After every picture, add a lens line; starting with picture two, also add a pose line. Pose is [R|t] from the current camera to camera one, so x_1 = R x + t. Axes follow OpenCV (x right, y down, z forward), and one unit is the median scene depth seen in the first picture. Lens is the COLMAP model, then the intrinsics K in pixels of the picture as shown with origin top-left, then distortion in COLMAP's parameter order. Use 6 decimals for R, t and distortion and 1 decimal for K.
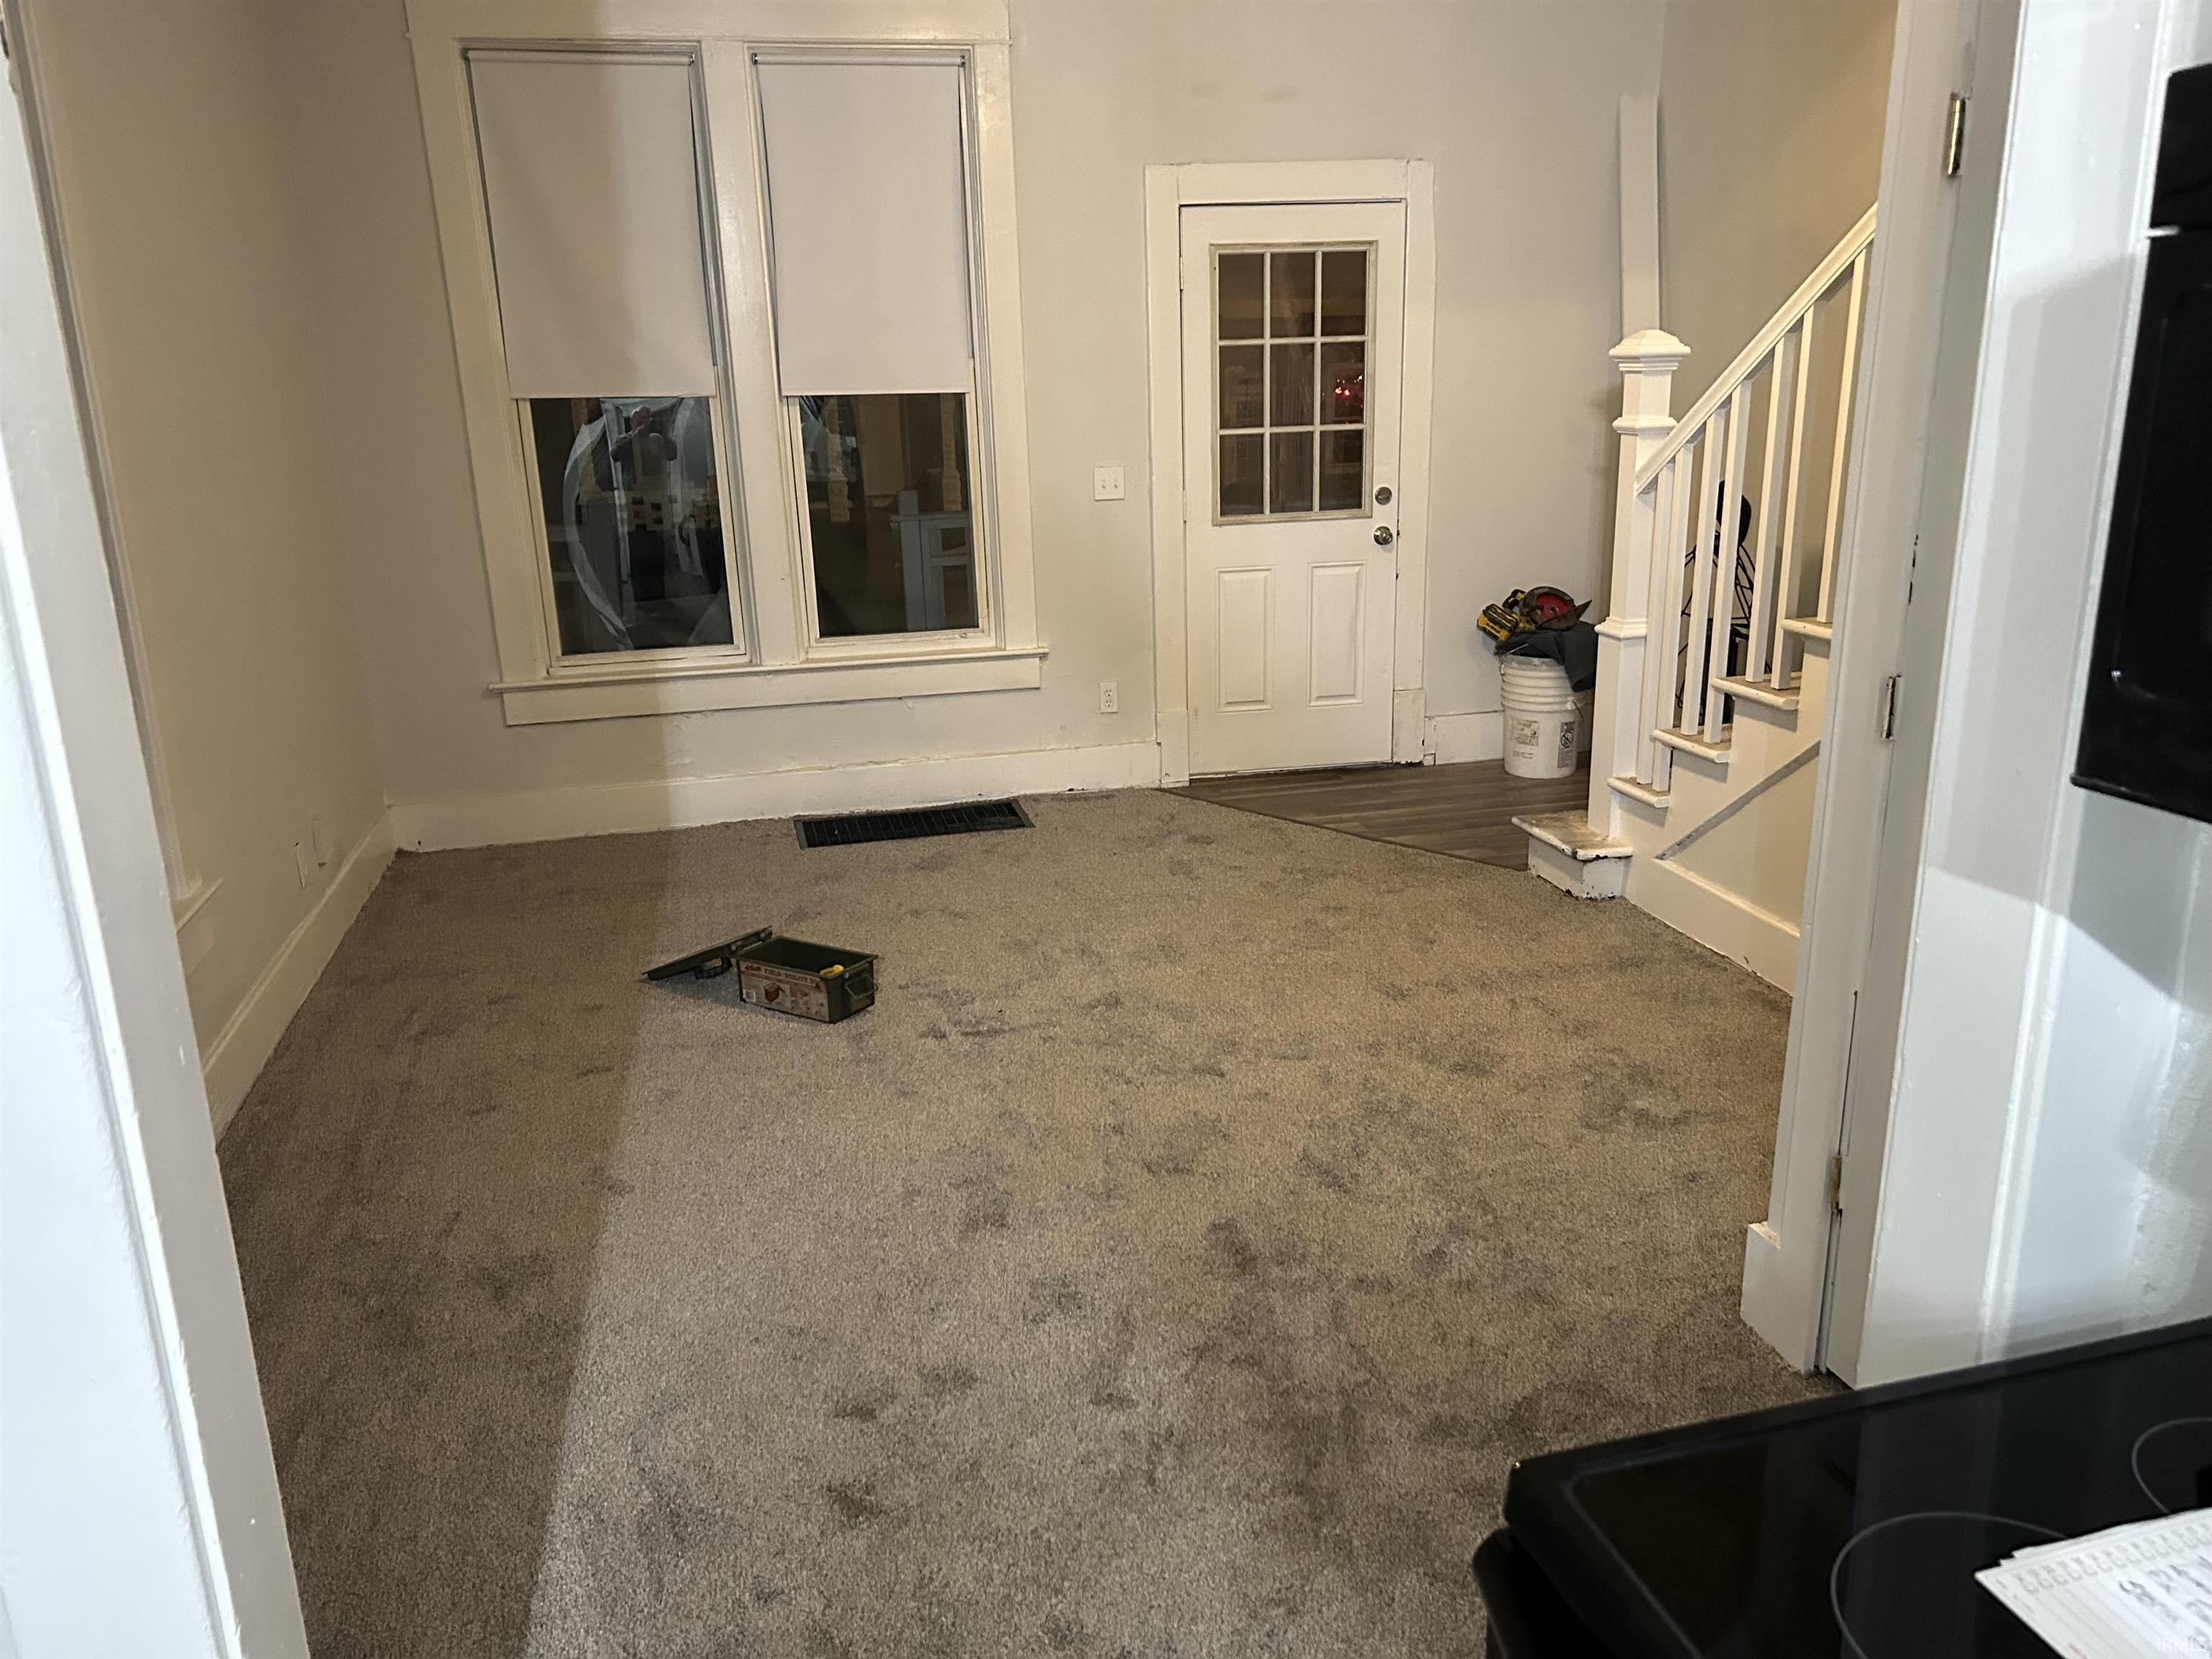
lens RADIAL K [[1651.7, 0, 1048.7], [0, 1651.7, 861.0], [0, 0, 1]] dist [0.087285, -0.173668]
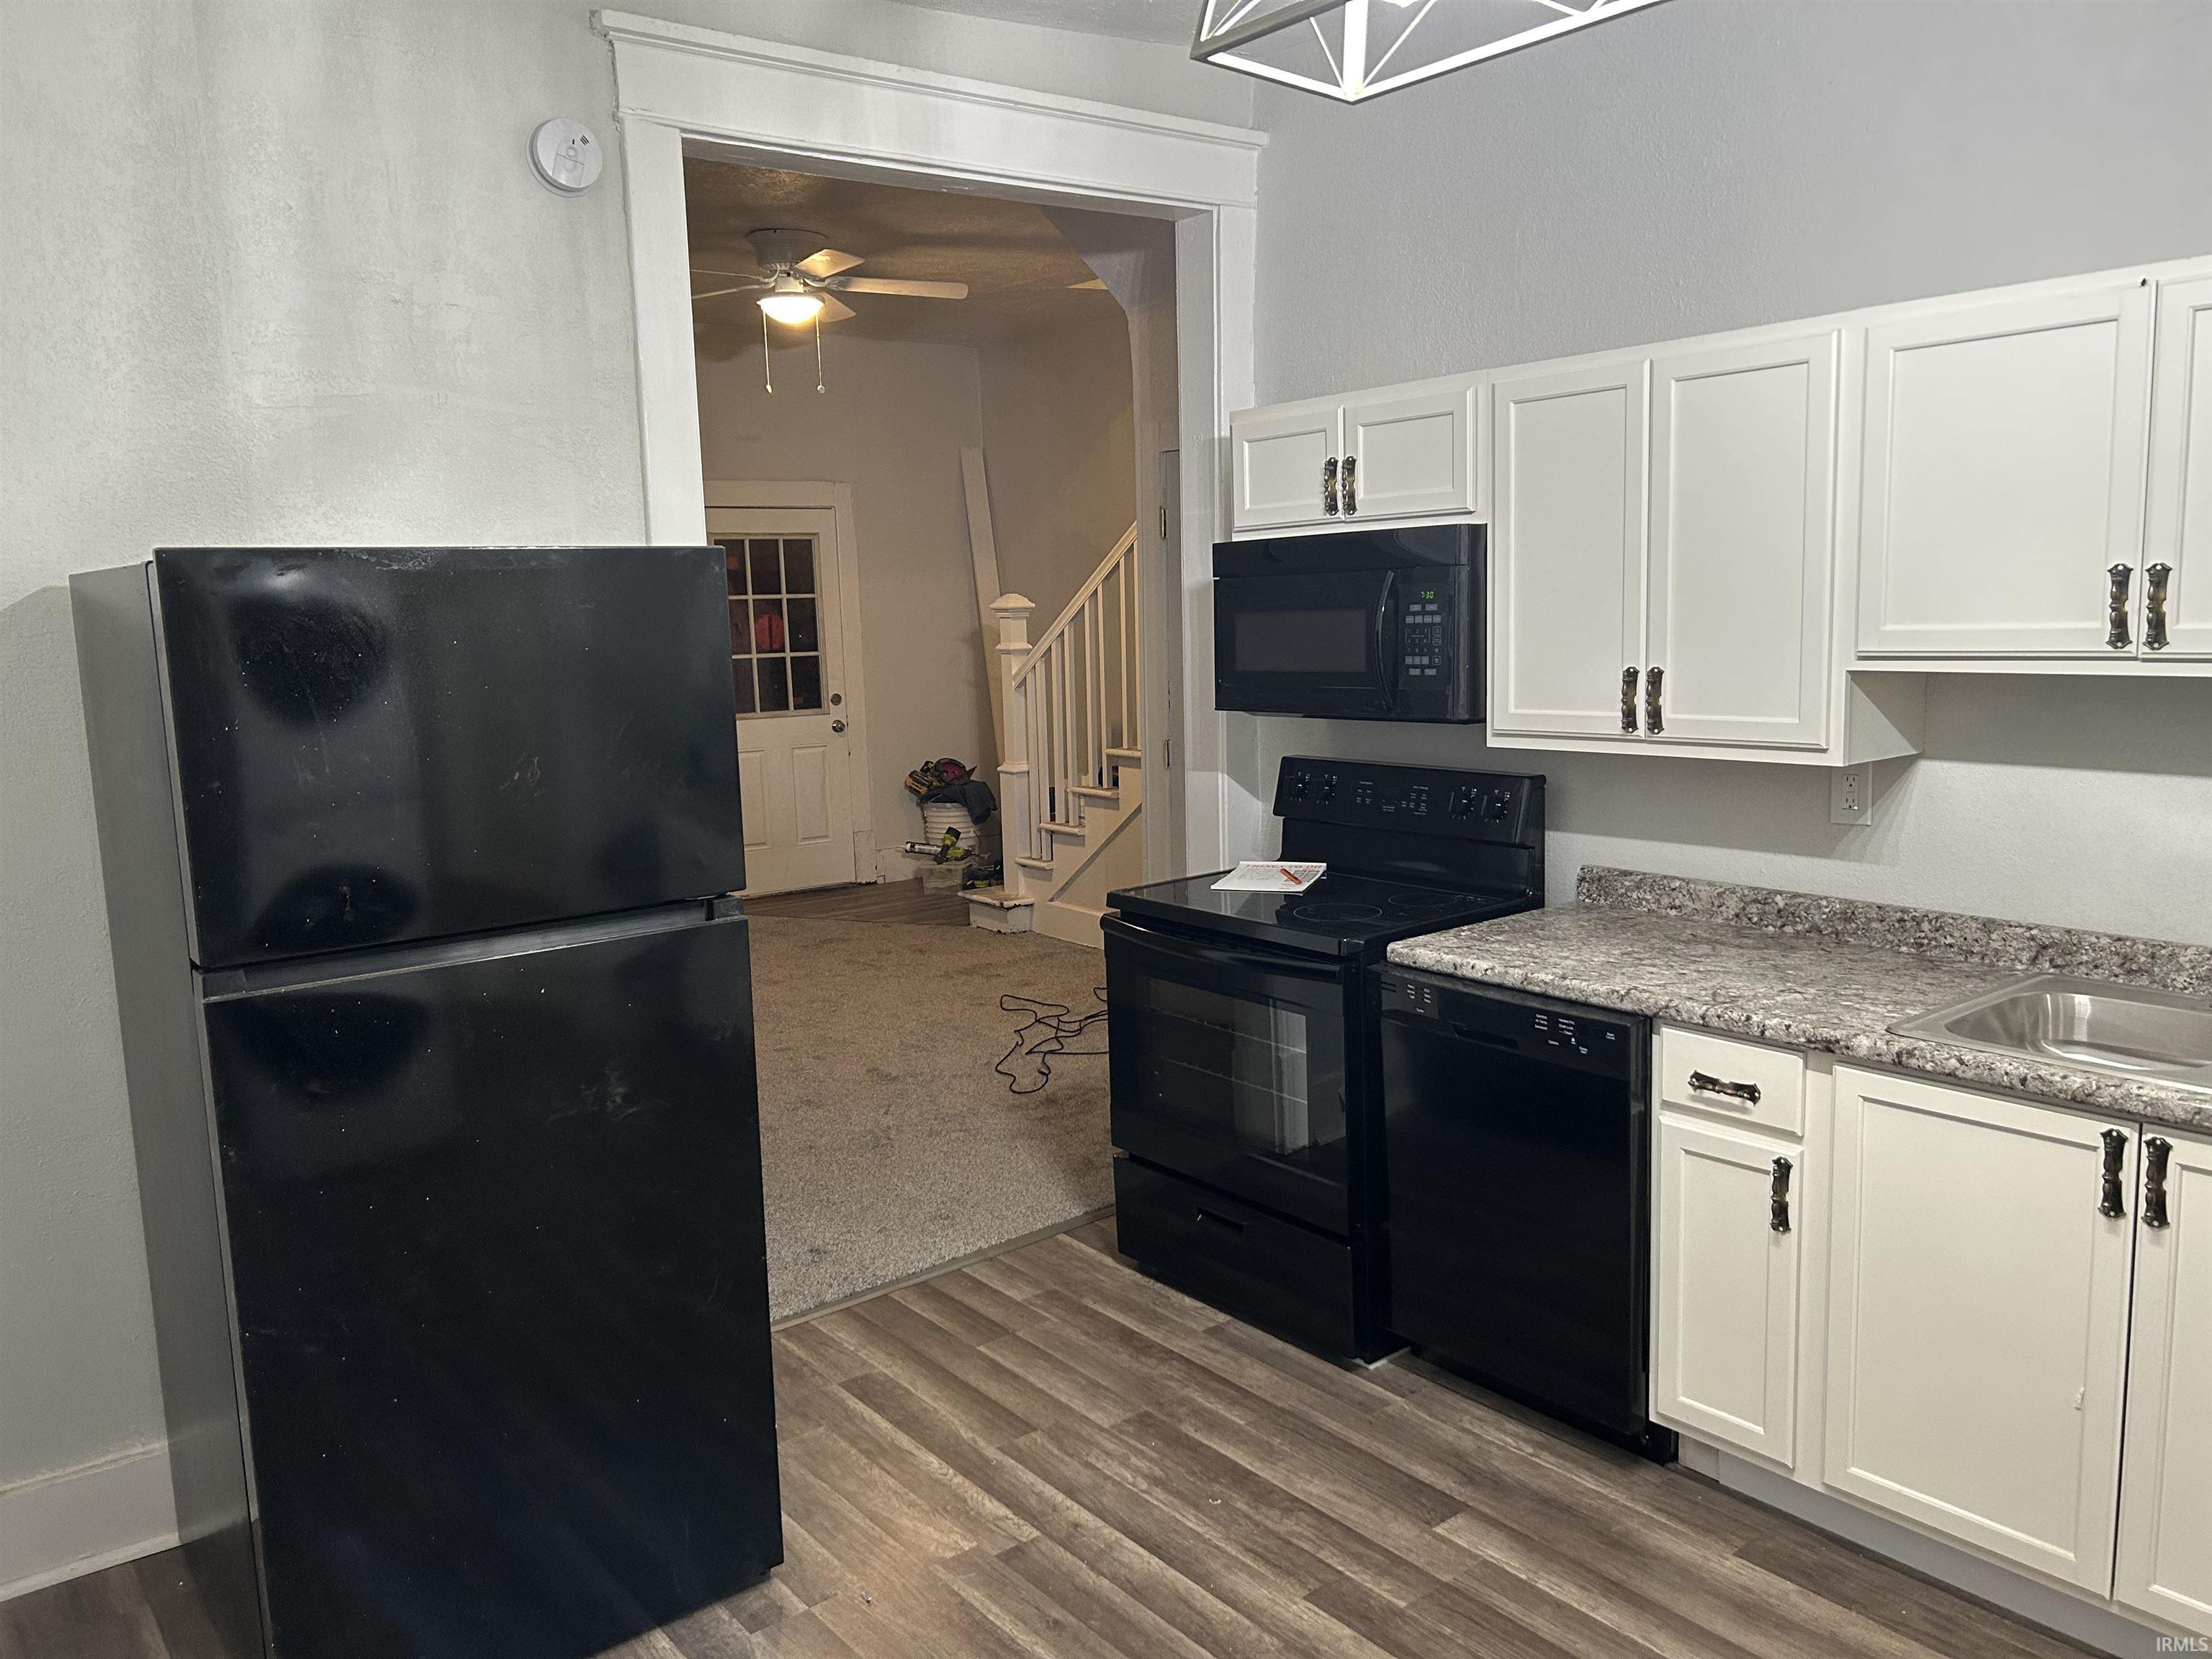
lens RADIAL K [[1646.8, 0, 1106.0], [0, 1646.8, 829.5], [0, 0, 1]] dist [0.011688, -0.008172]
pose [[0.903913, -0.047995, 0.425015, -0.270001], [0.116064, 0.983924, -0.135731, 0.153221], [-0.411668, 0.172018, 0.894952, -0.488767]]
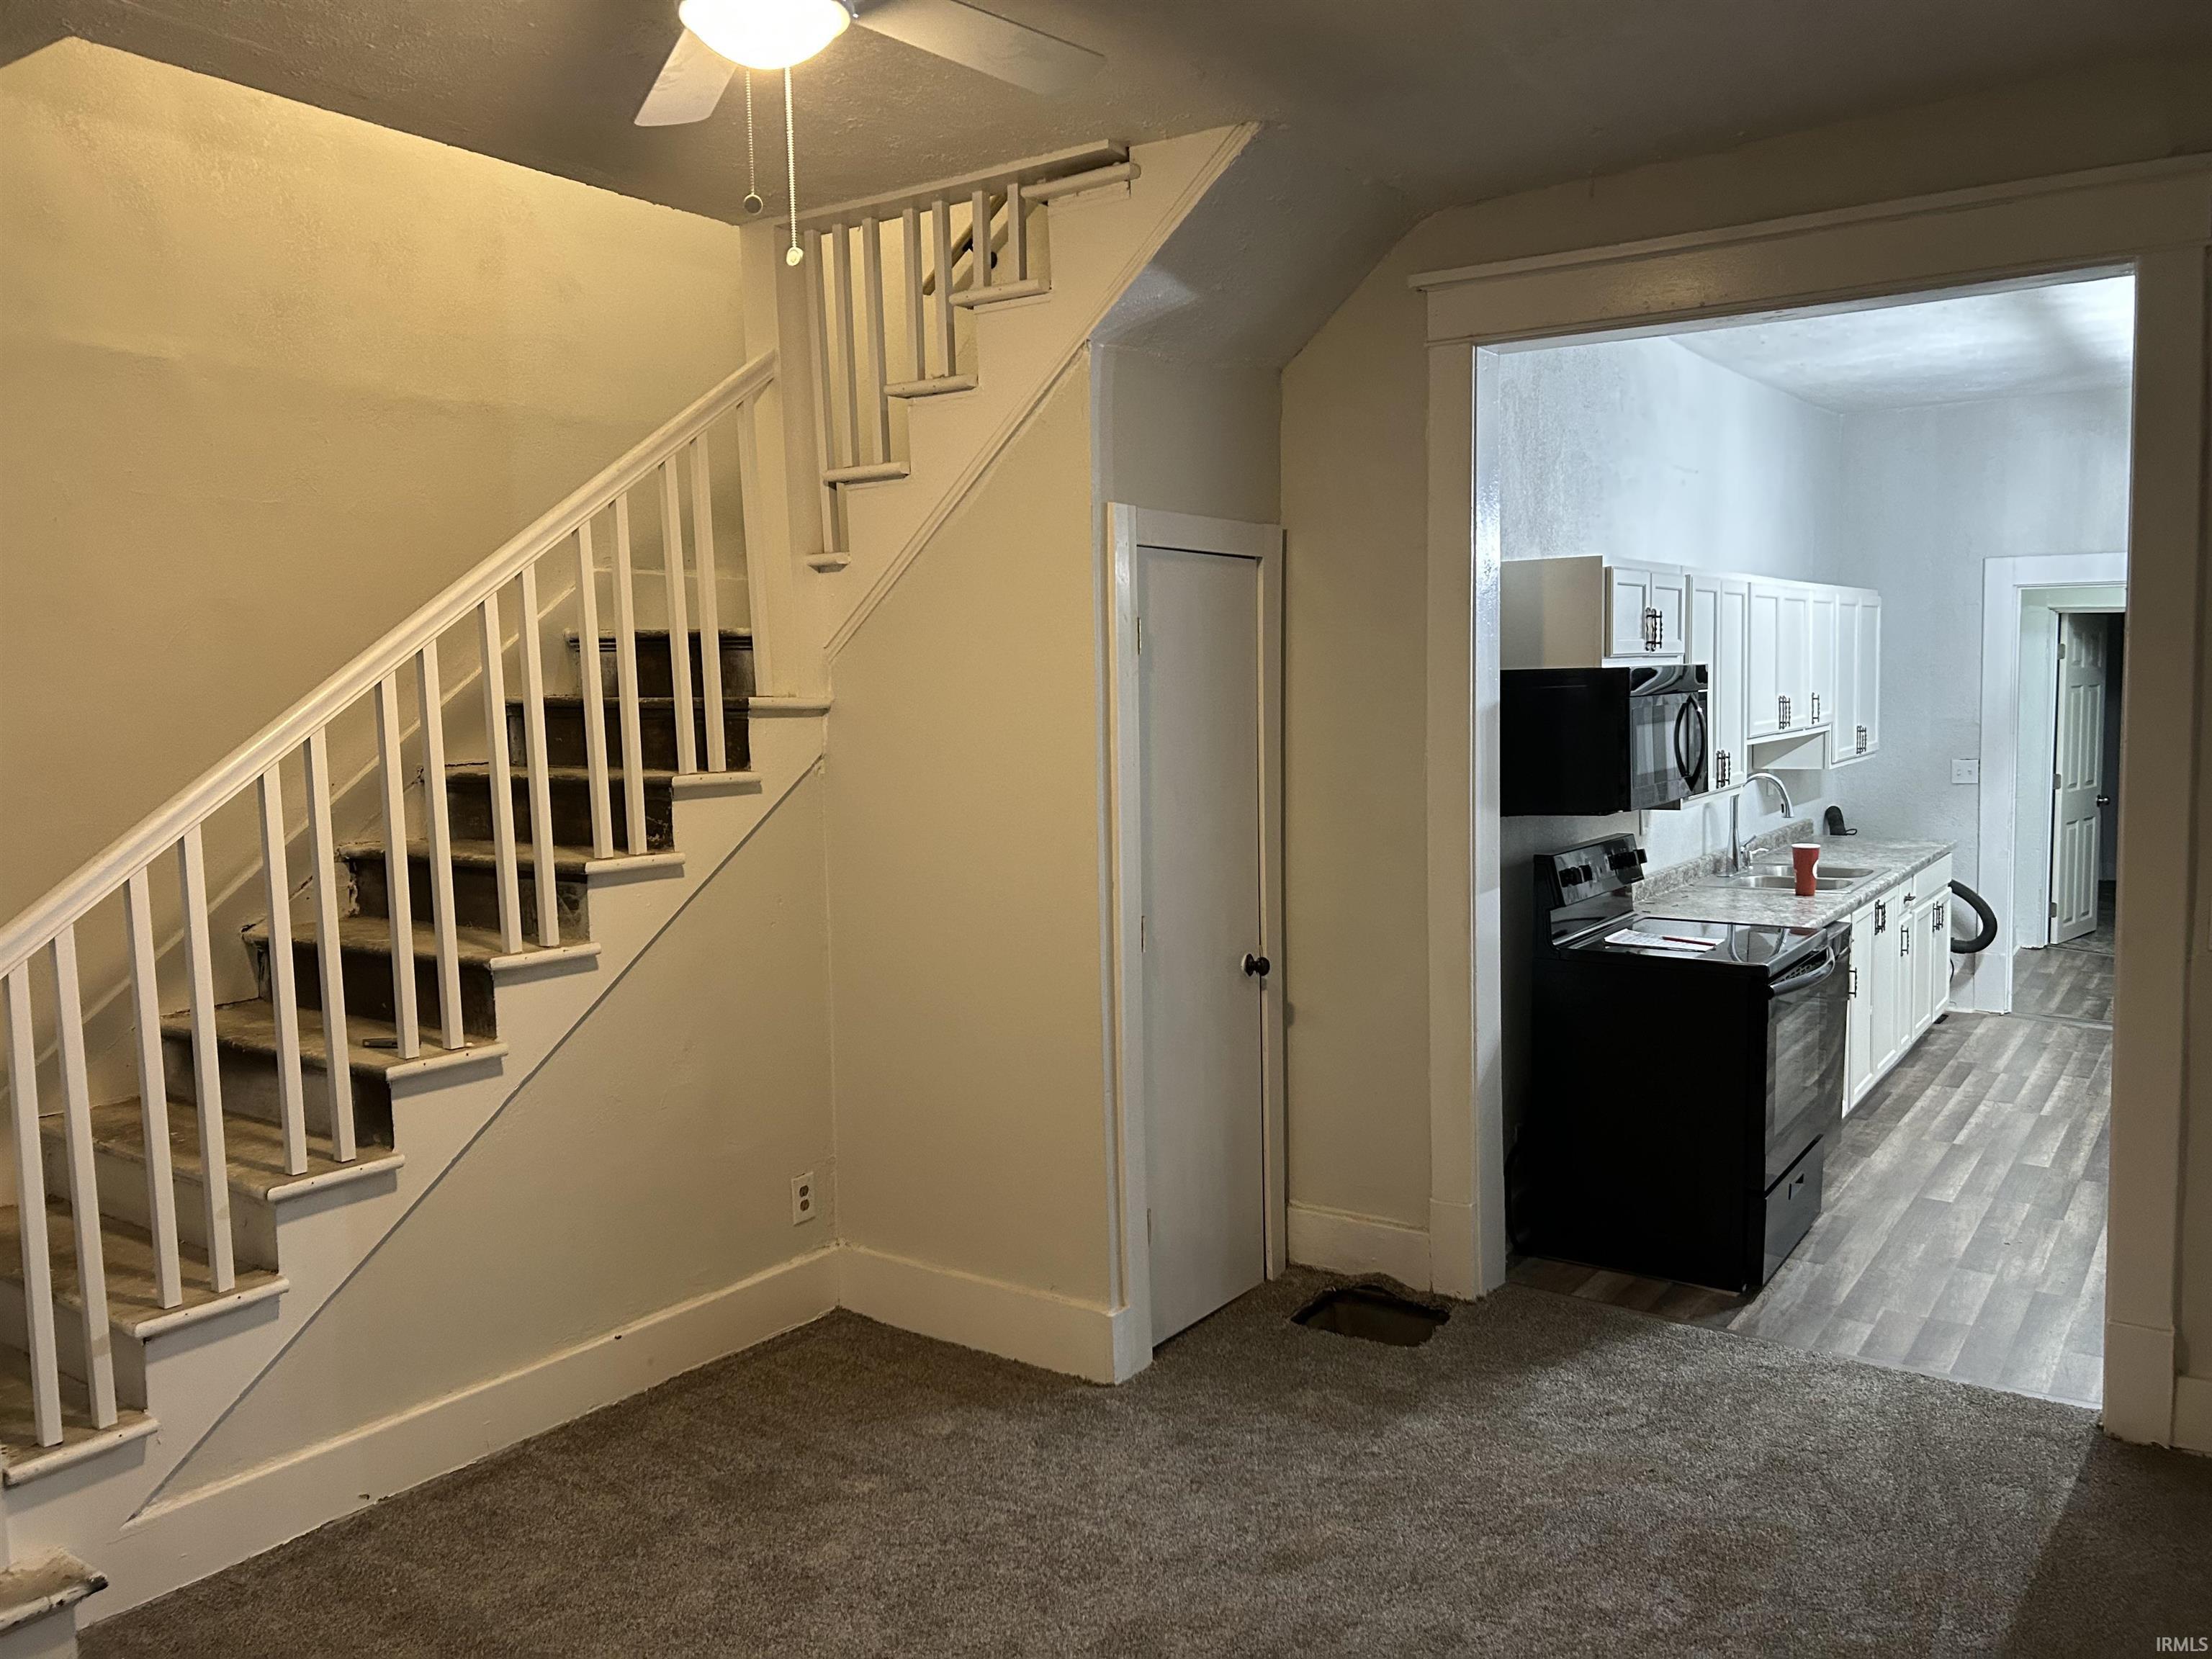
lens RADIAL K [[1663.4, 0, 1106.0], [0, 1663.4, 829.5], [0, 0, 1]] dist [0.040278, 0.000553]
pose [[-0.669328, -0.013037, 0.742853, -0.377256], [0.255255, 0.934950, 0.246399, -0.315126], [-0.697743, 0.354539, -0.622460, 1.023807]]
